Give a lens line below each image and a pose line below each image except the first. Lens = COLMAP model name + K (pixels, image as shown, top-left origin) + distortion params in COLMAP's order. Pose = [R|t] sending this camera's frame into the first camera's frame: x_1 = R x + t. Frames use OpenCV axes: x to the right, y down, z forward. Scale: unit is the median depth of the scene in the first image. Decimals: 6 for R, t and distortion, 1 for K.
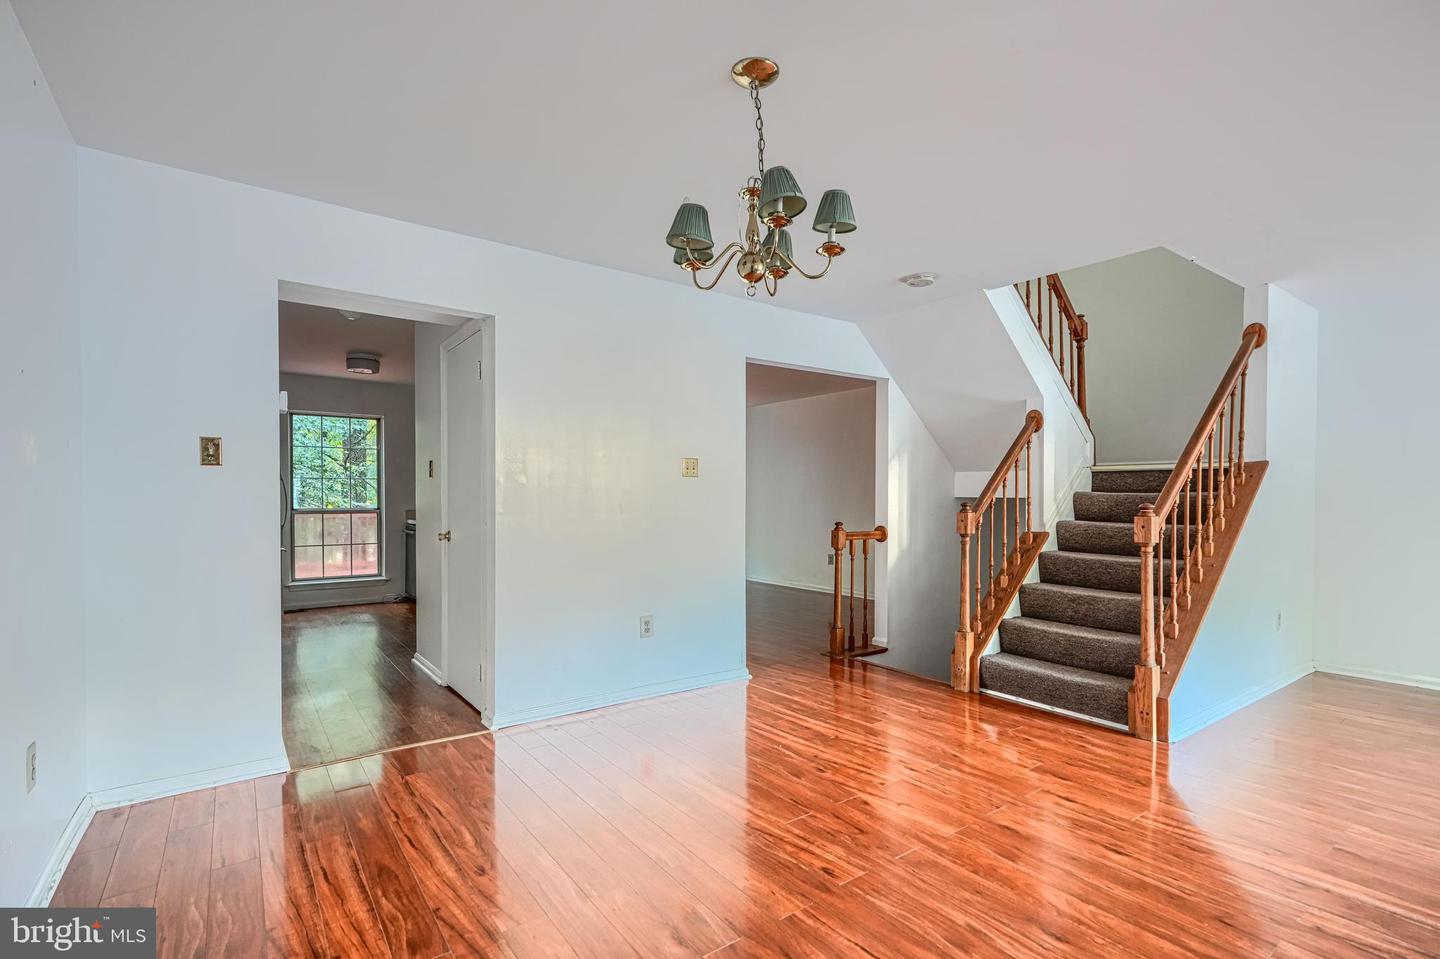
lens RADIAL K [[662.4, 0, 744.2], [0, 662.4, 499.2], [0, 0, 1]] dist [0.003823, -0.000726]
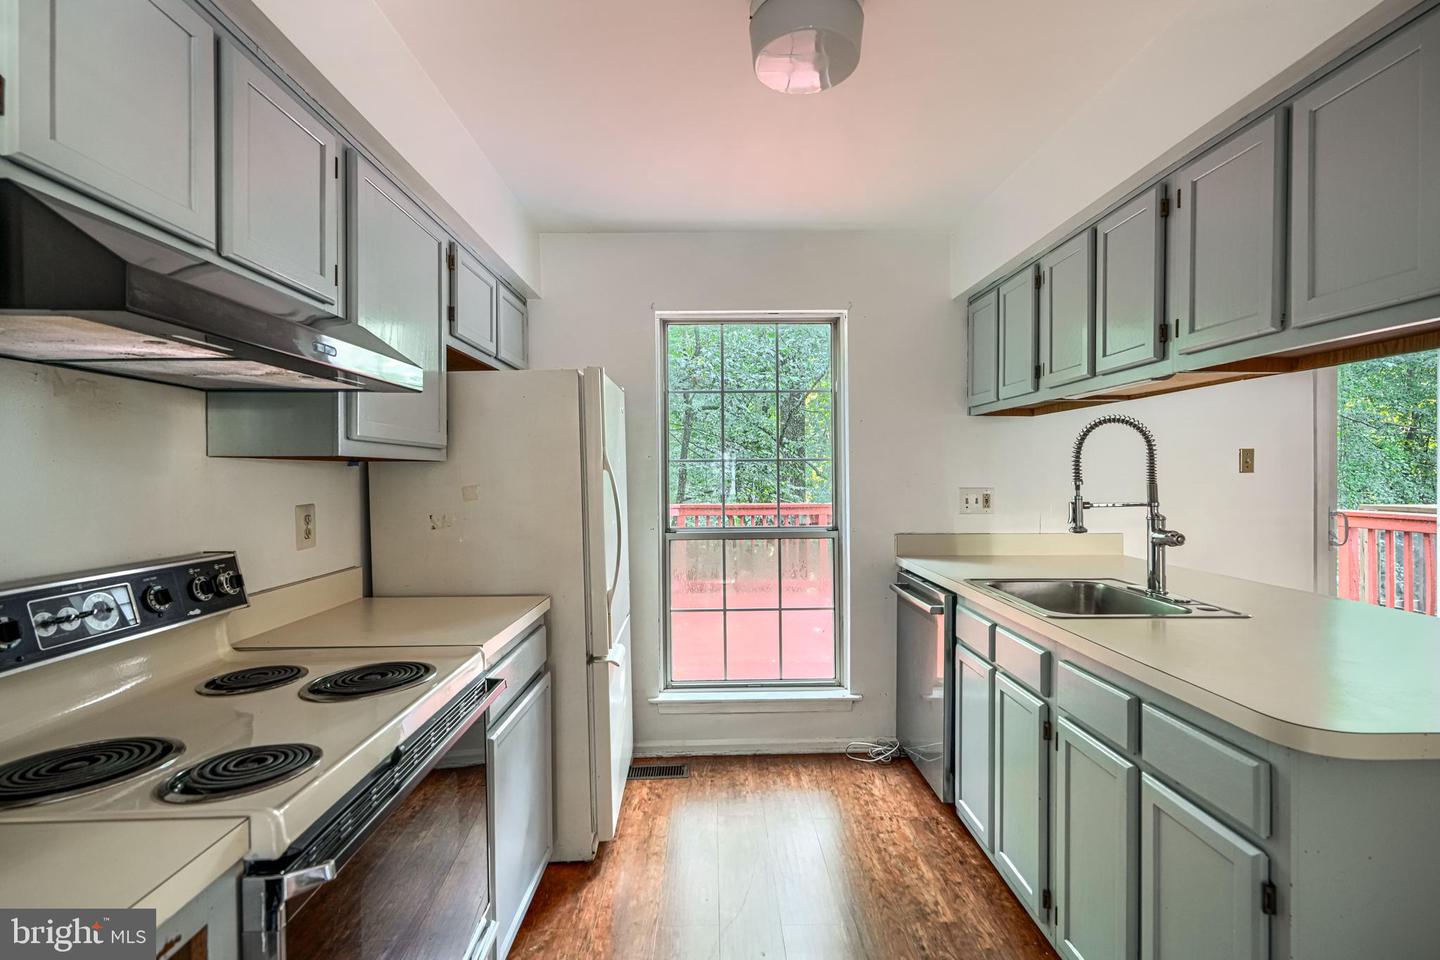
lens RADIAL K [[662.4, 0, 726.6], [0, 662.4, 479.2], [0, 0, 1]] dist [0.003823, -0.000726]
pose [[0.808070, 0.003342, -0.589076, -0.572049], [0.002305, 0.999958, 0.008835, -0.035566], [0.589081, -0.008497, 0.808029, 0.985210]]
